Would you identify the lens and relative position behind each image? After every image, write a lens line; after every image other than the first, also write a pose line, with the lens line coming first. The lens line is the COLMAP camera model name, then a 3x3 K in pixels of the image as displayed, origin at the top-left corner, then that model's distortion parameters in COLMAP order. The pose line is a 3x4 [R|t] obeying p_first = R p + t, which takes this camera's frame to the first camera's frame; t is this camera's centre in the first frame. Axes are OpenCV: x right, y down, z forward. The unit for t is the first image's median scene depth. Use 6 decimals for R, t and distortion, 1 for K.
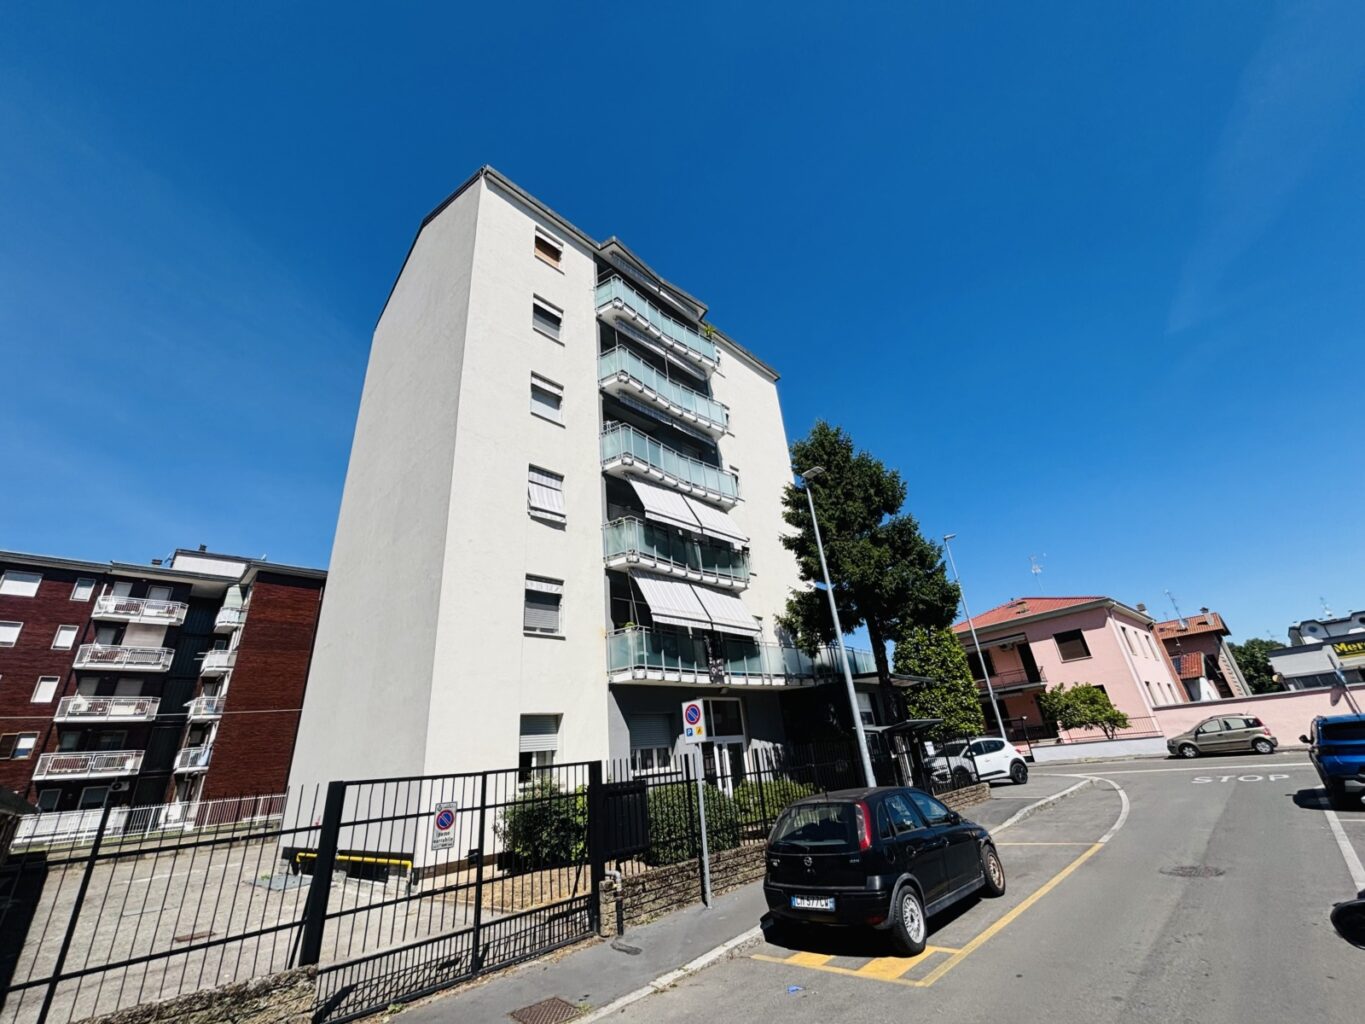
lens RADIAL K [[547.0, 0, 683.0], [0, 547.0, 509.6], [0, 0, 1]] dist [0.000034, -0.000186]
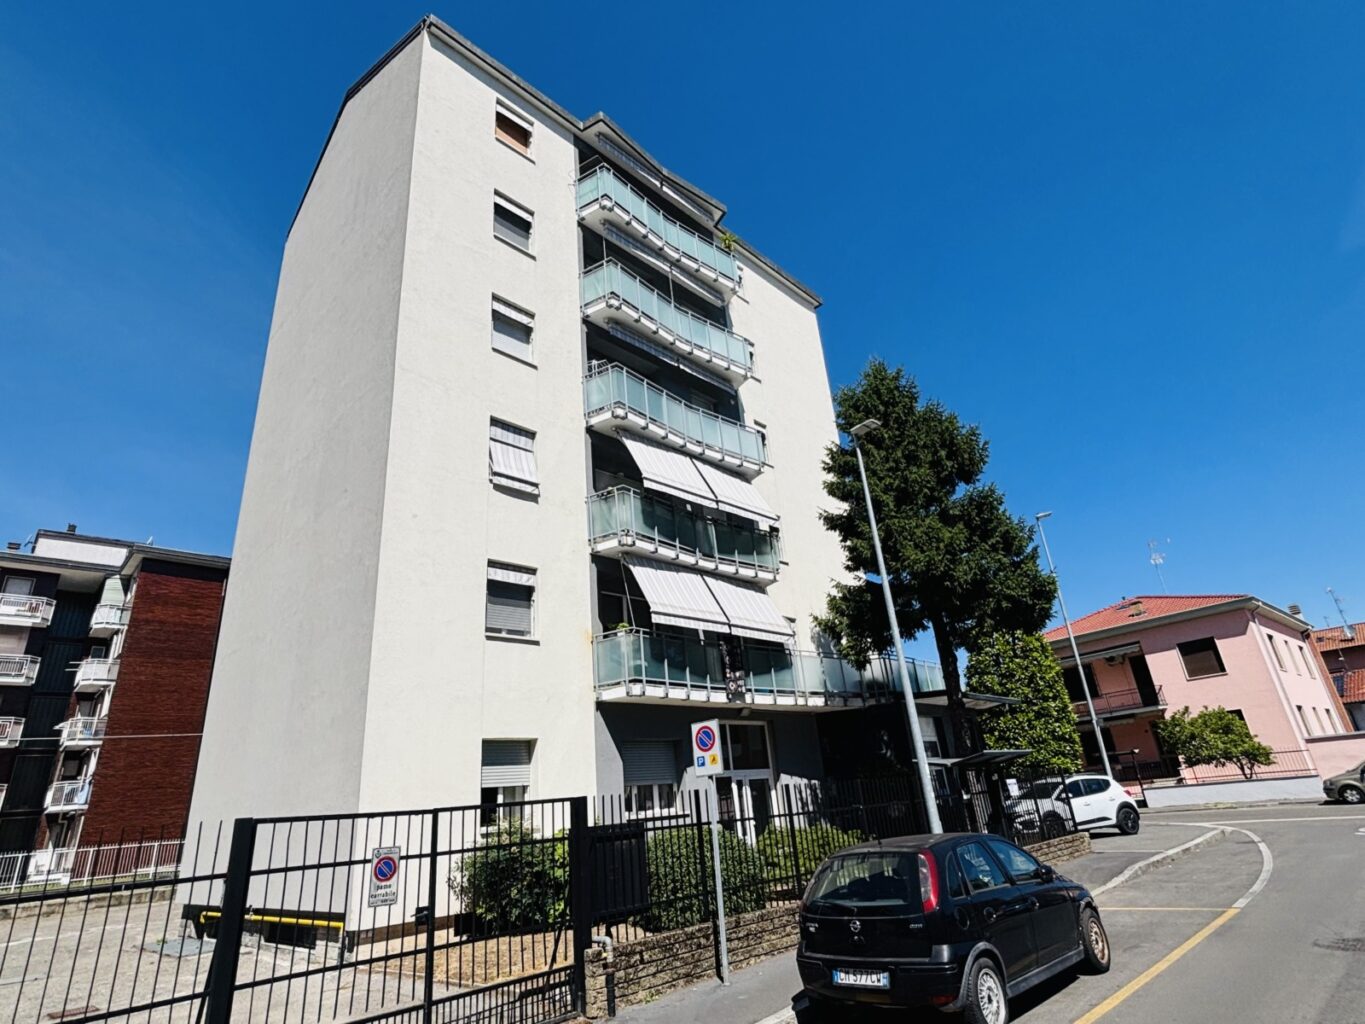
lens RADIAL K [[713.2, 0, 682.5], [0, 713.2, 512.0], [0, 0, 1]] dist [0.001045, -0.002099]
pose [[0.999914, 0.002687, -0.012816, -0.001112], [-0.002161, 0.999162, 0.040865, 0.008308], [0.012915, -0.040834, 0.999082, 0.007288]]
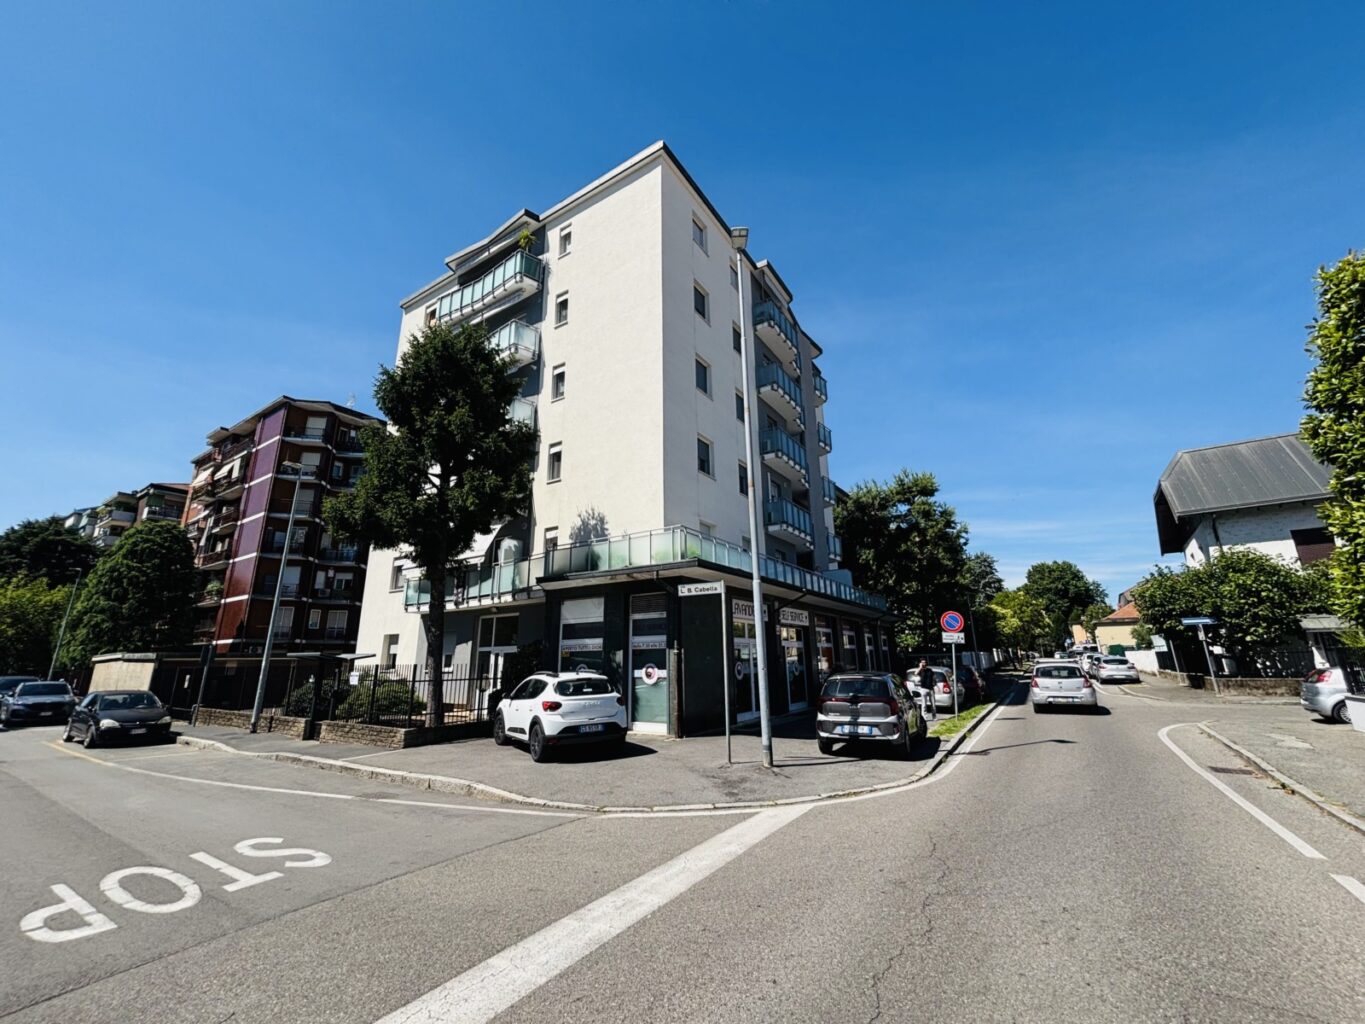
lens RADIAL K [[547.0, 0, 683.0], [0, 547.0, 509.6], [0, 0, 1]] dist [0.000034, -0.000186]
pose [[0.210170, -0.177404, -0.961435, 1.250943], [0.412672, 0.907597, -0.077259, 0.379453], [0.886302, -0.380519, 0.263959, 1.088611]]
